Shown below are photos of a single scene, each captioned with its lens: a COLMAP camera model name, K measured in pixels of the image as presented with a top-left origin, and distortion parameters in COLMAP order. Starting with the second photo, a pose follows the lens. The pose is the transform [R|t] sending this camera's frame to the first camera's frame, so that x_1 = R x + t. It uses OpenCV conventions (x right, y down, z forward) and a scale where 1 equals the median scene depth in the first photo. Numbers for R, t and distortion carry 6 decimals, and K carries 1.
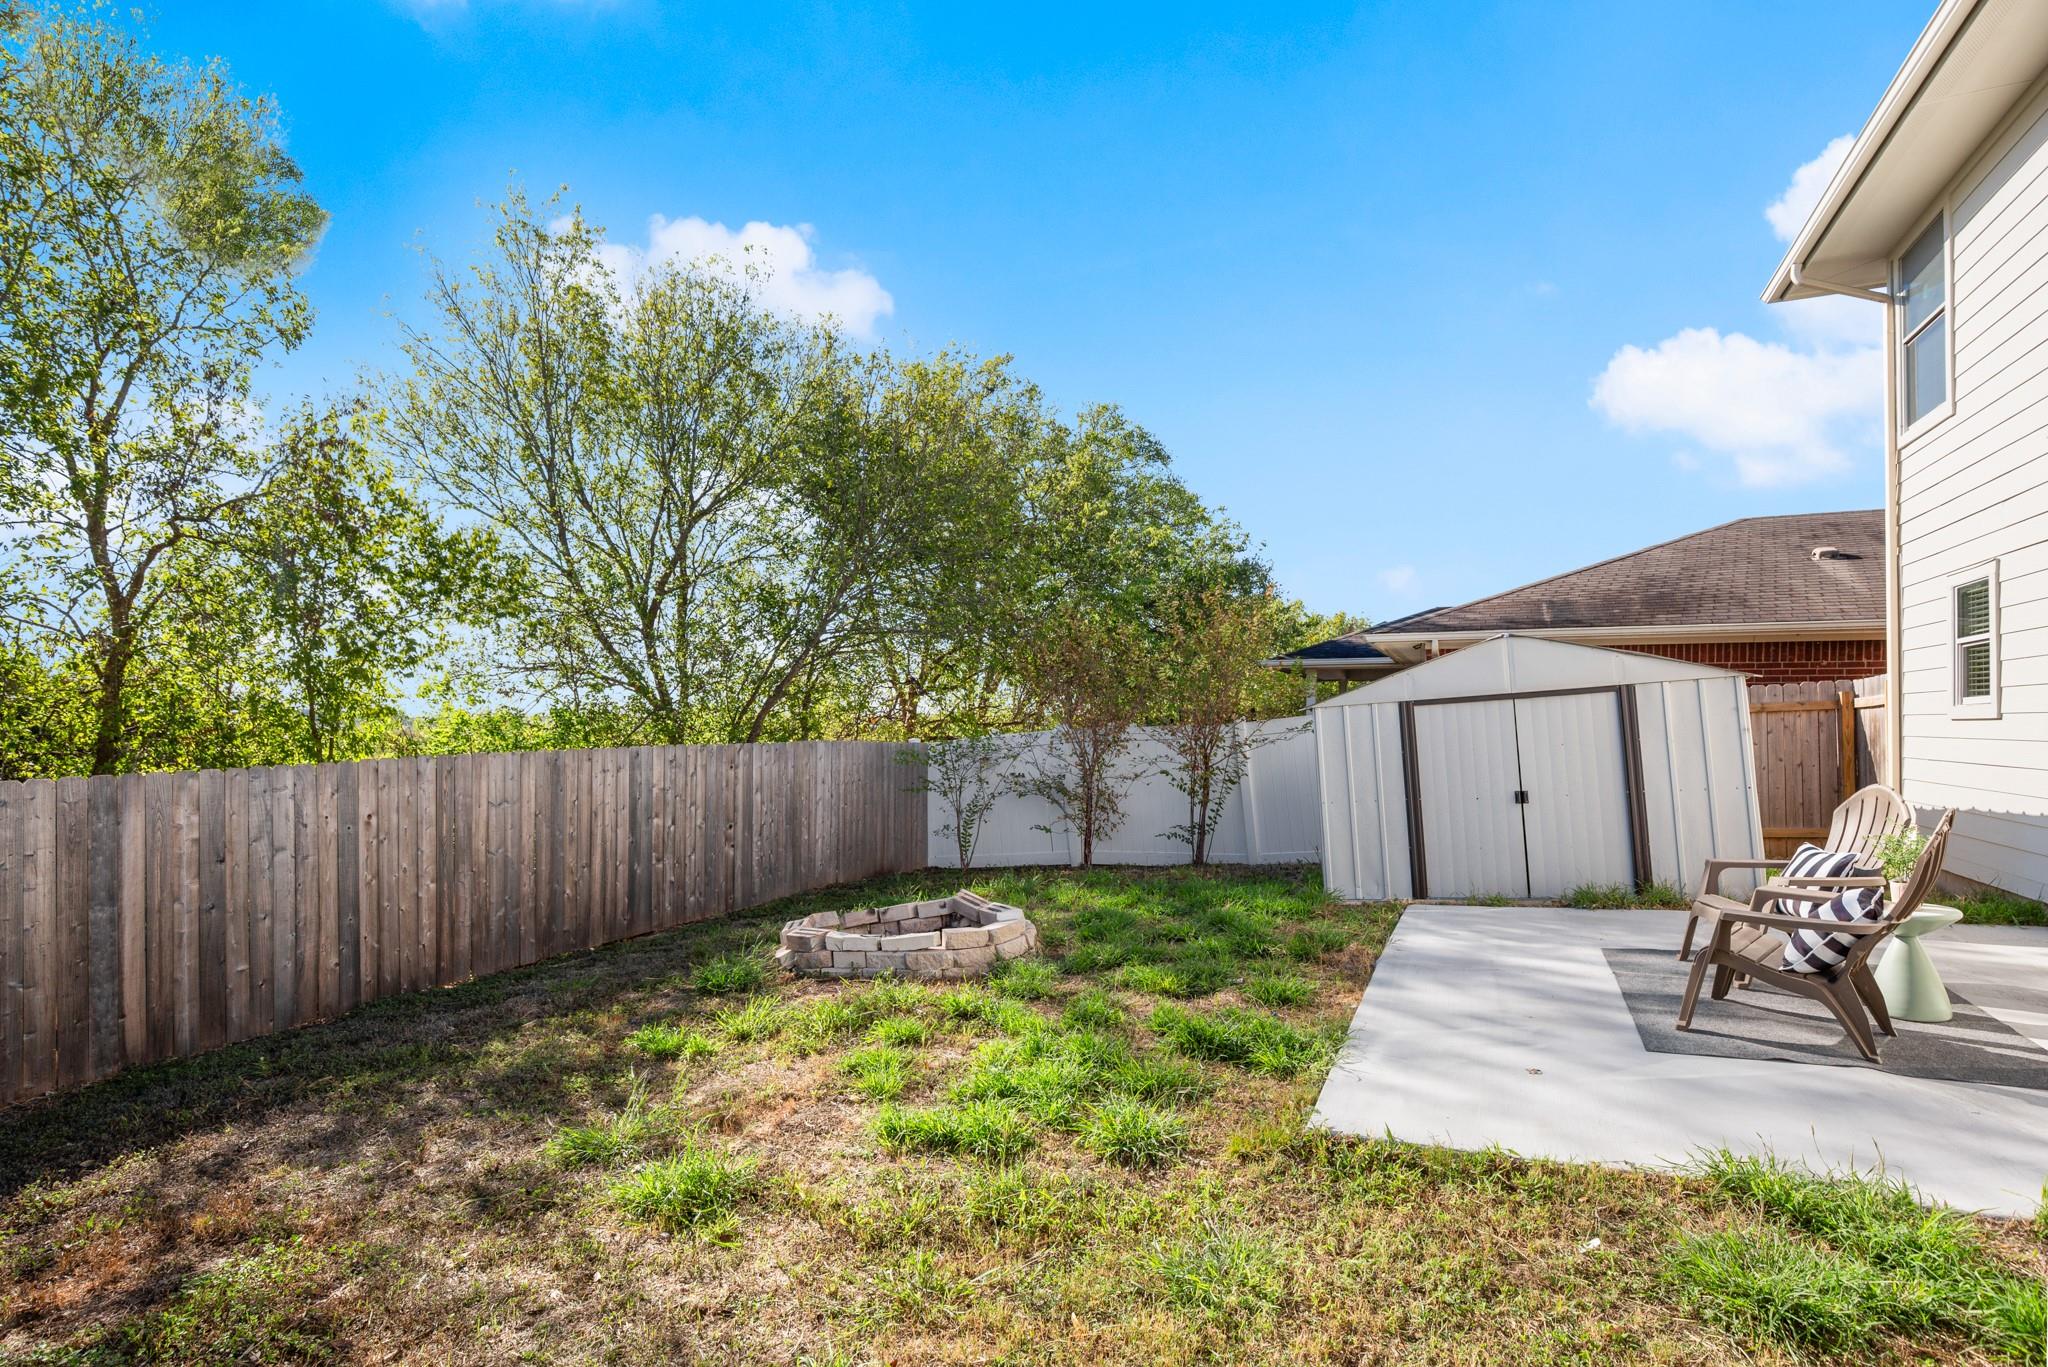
lens RADIAL K [[950.6, 0, 1029.4], [0, 950.6, 672.2], [0, 0, 1]] dist [0.001363, 0.000200]
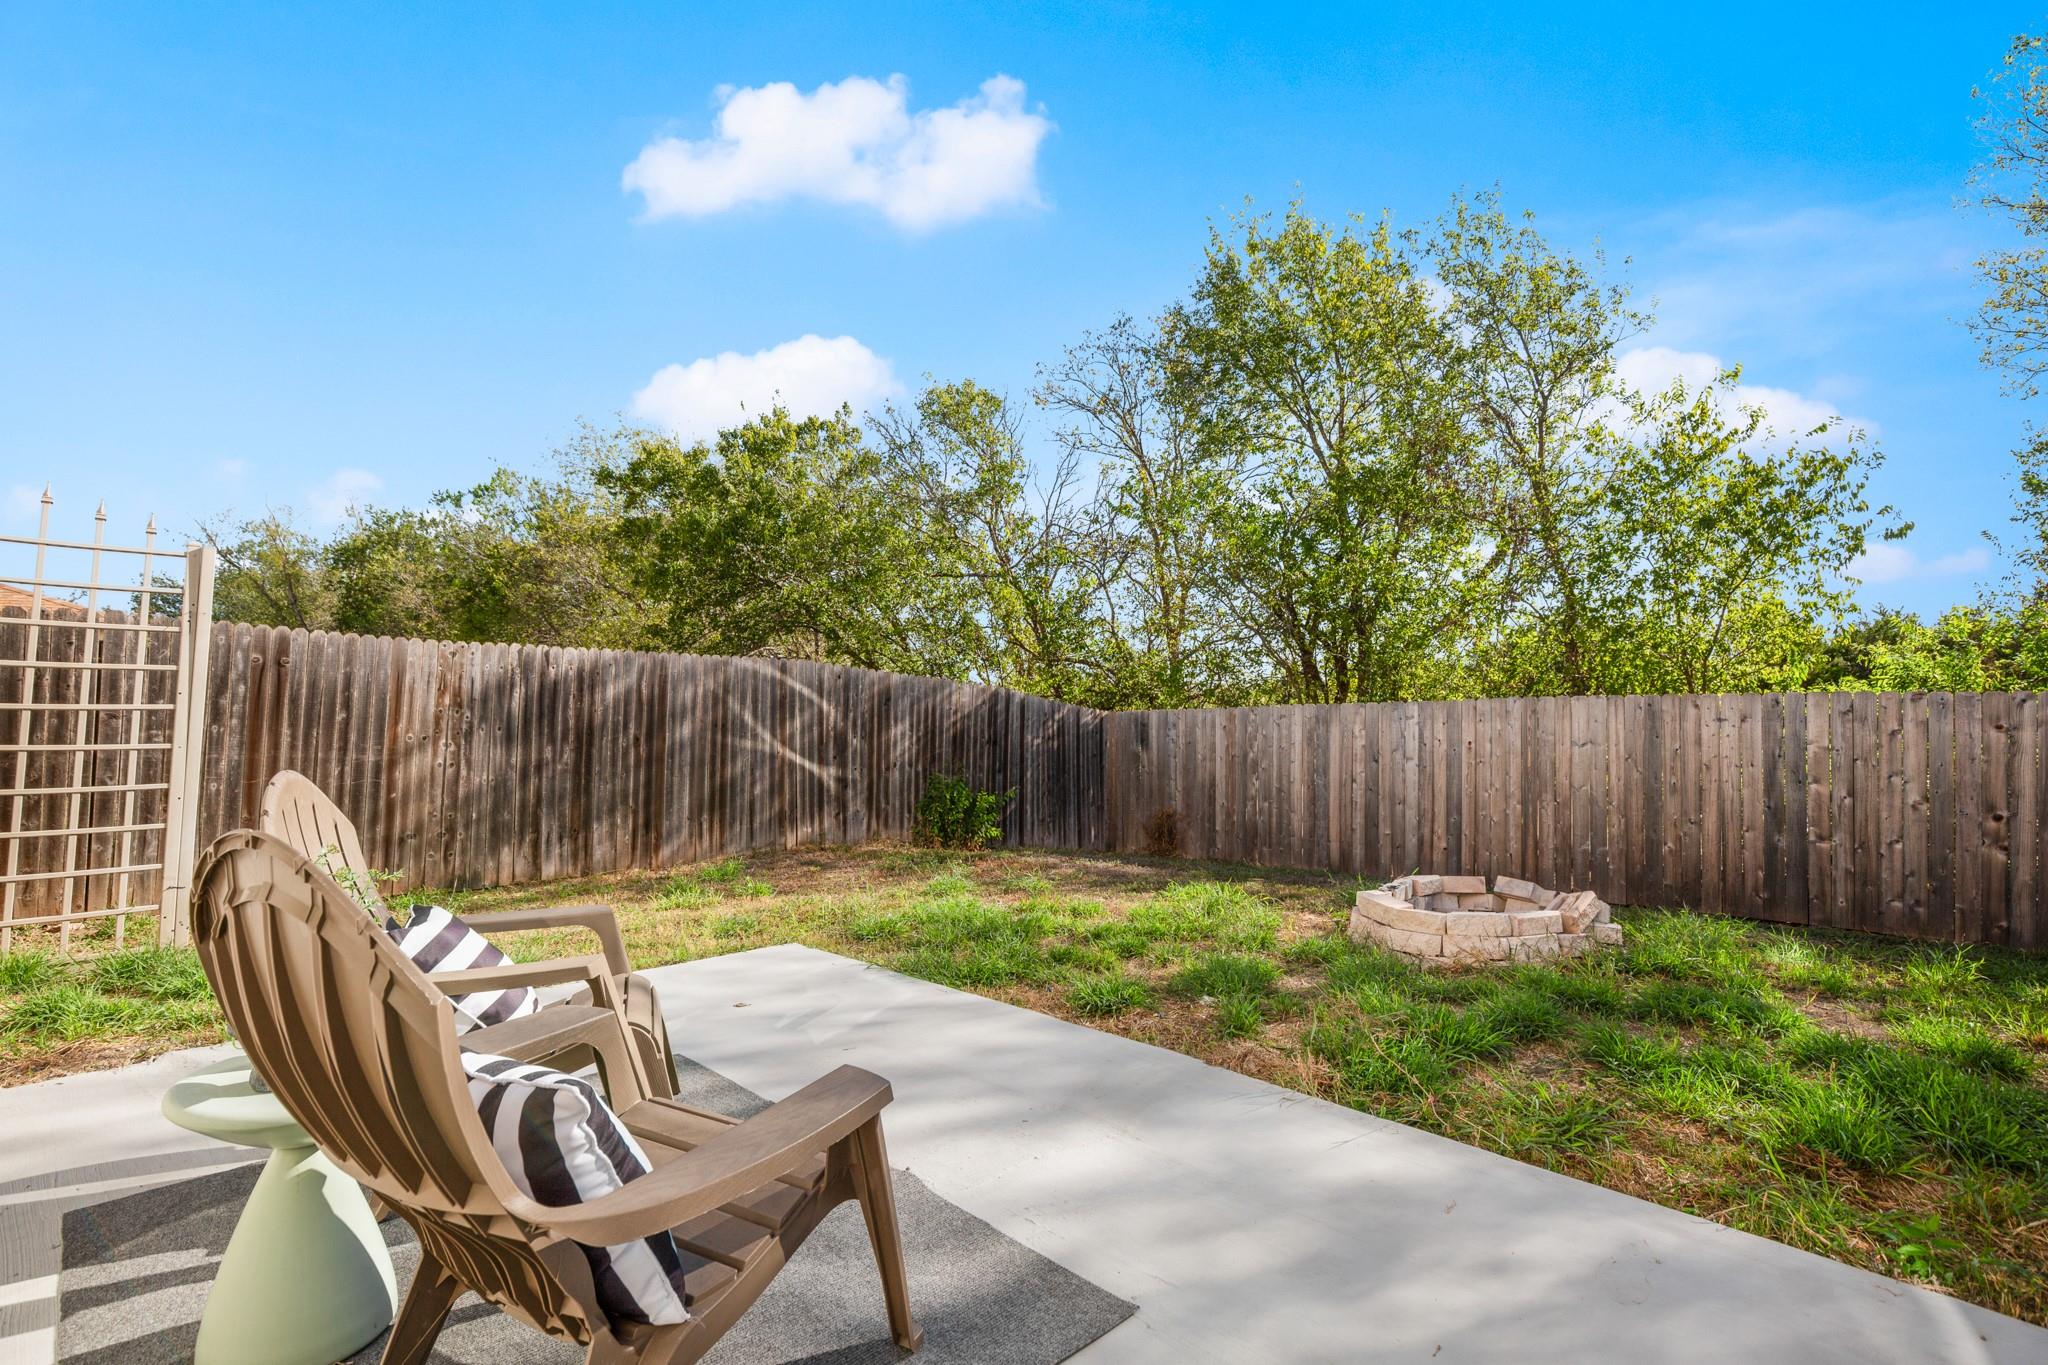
lens RADIAL K [[950.6, 0, 1024.1], [0, 950.6, 676.9], [0, 0, 1]] dist [0.001363, 0.000200]
pose [[-0.269094, -0.001009, -0.963113, 0.727483], [0.068519, 0.997446, -0.020189, 0.047716], [0.960673, -0.071424, -0.268338, 0.788436]]
